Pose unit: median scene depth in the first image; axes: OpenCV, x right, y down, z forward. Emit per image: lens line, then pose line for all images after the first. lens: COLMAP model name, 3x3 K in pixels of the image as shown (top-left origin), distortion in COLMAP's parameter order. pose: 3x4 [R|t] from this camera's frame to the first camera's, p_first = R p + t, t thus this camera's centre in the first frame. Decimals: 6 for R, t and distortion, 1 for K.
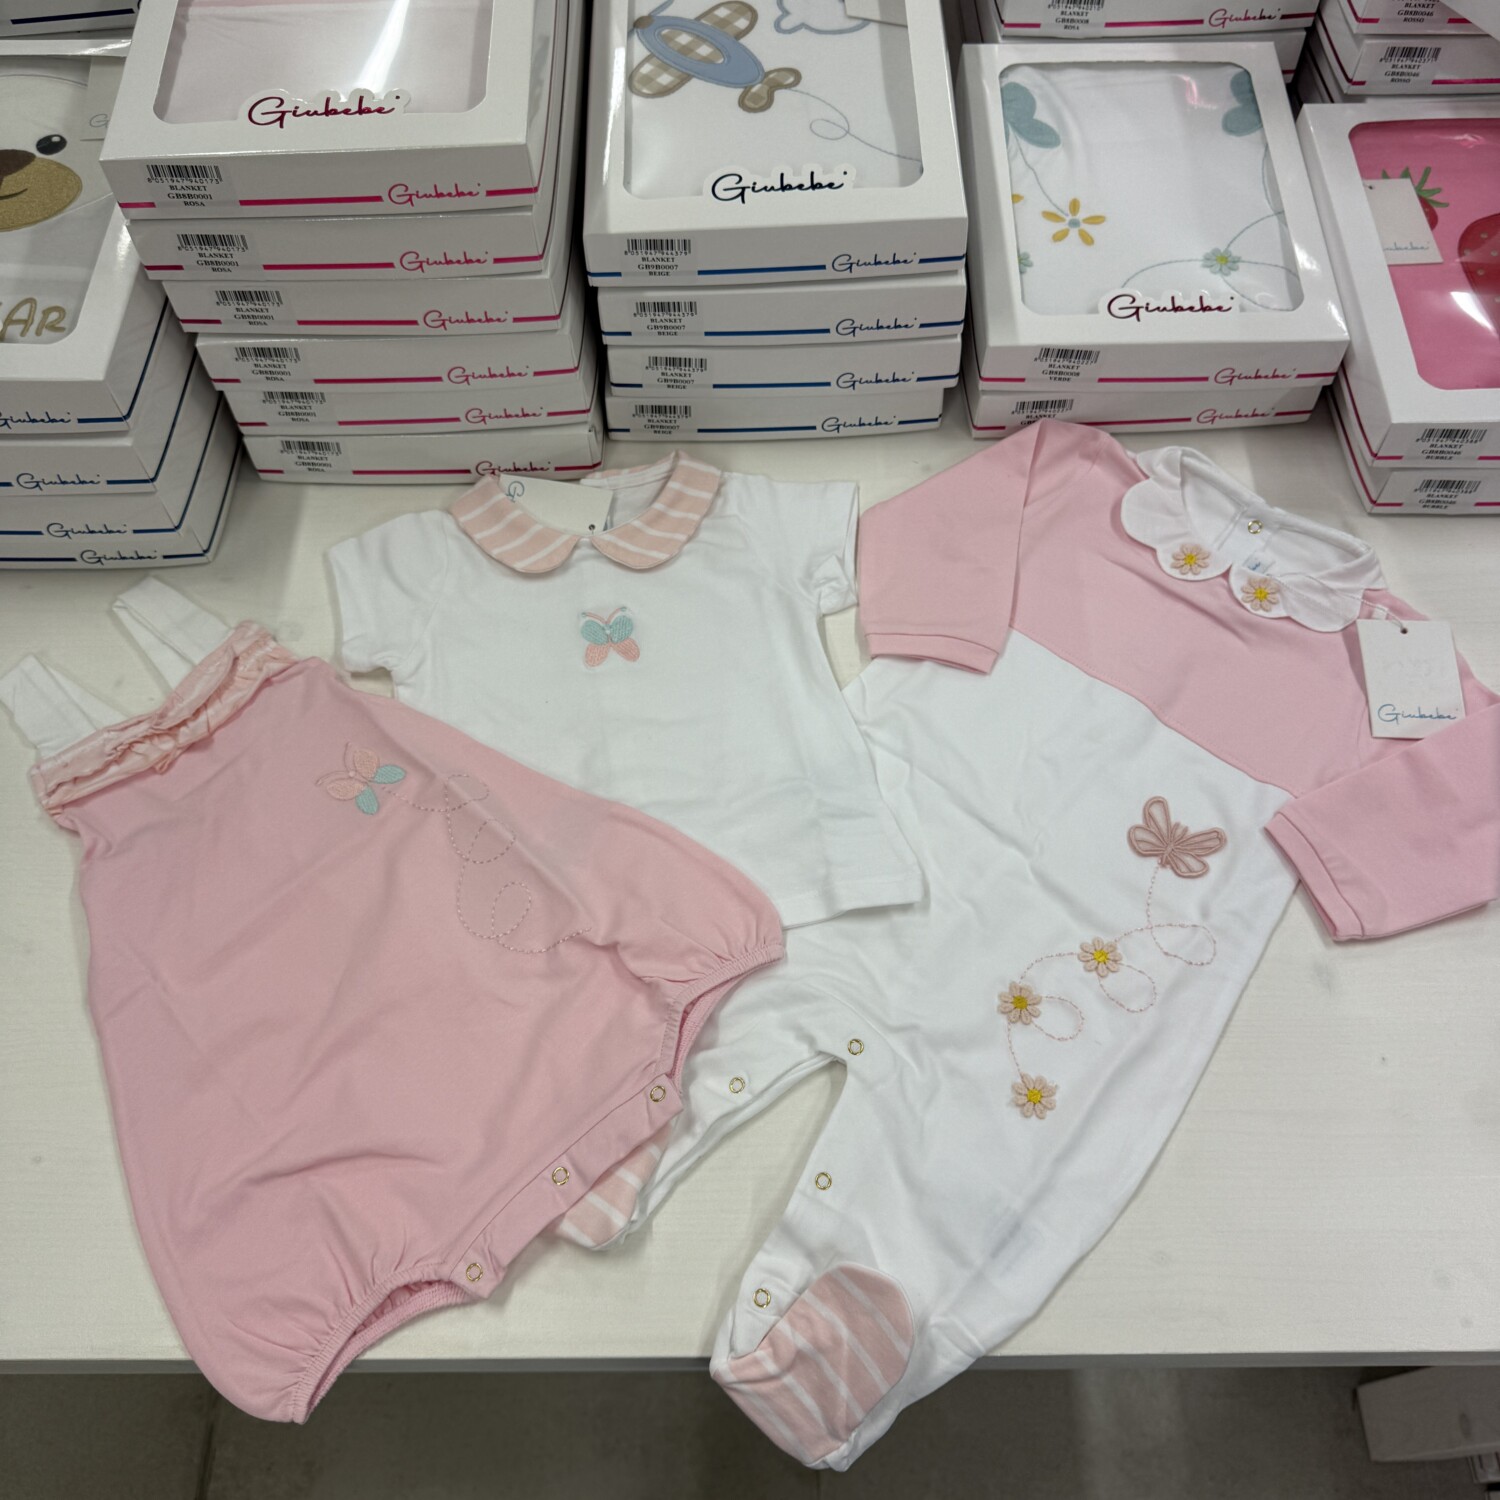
lens RADIAL K [[1488.8, 0, 748.9], [0, 1488.8, 752.1], [0, 0, 1]] dist [0.146097, -0.335781]
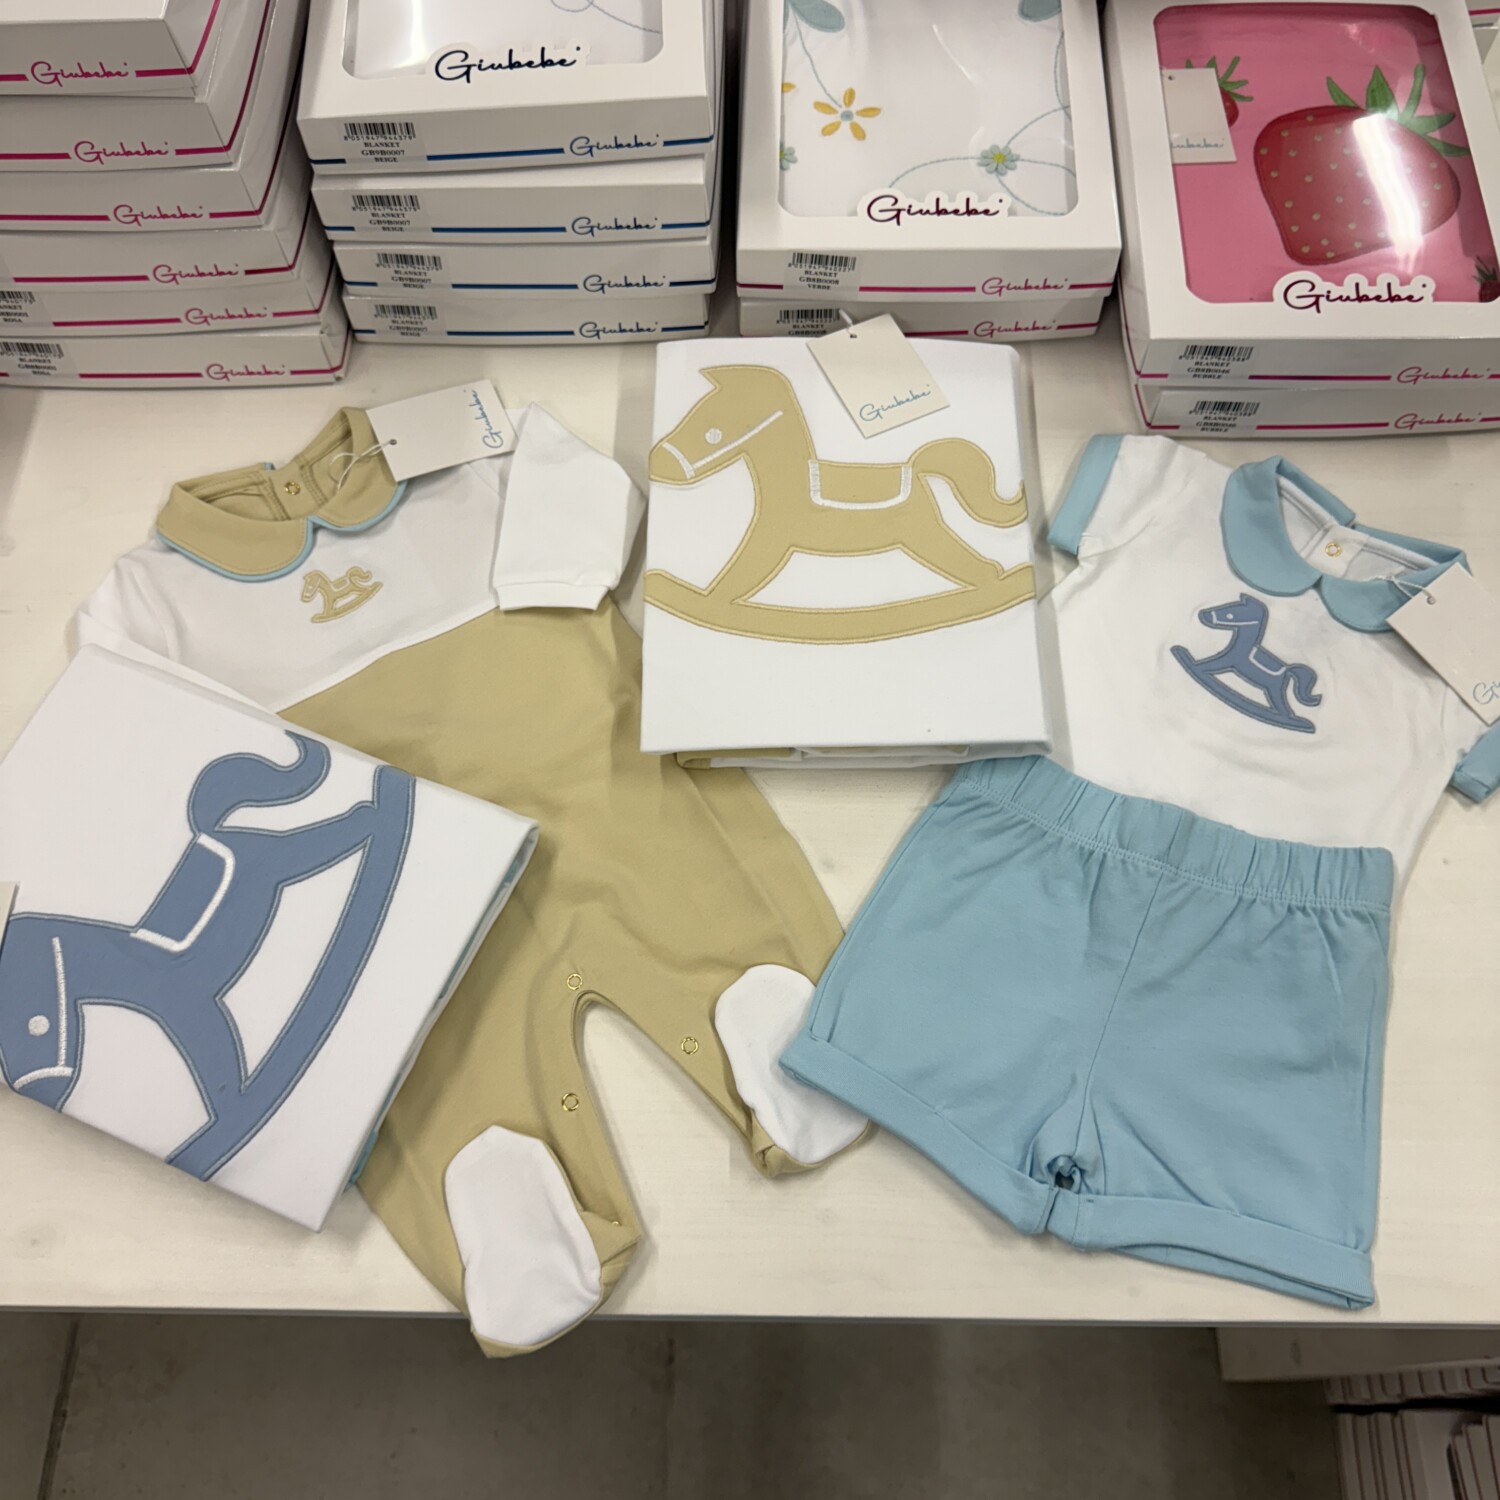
lens RADIAL K [[1501.9, 0, 755.5], [0, 1501.9, 753.9], [0, 0, 1]] dist [0.014859, -0.054842]
pose [[0.999851, 0.015420, -0.007779, 0.179371], [-0.014824, 0.997317, 0.071689, -0.023742], [0.008864, -0.071563, 0.997397, 0.048347]]
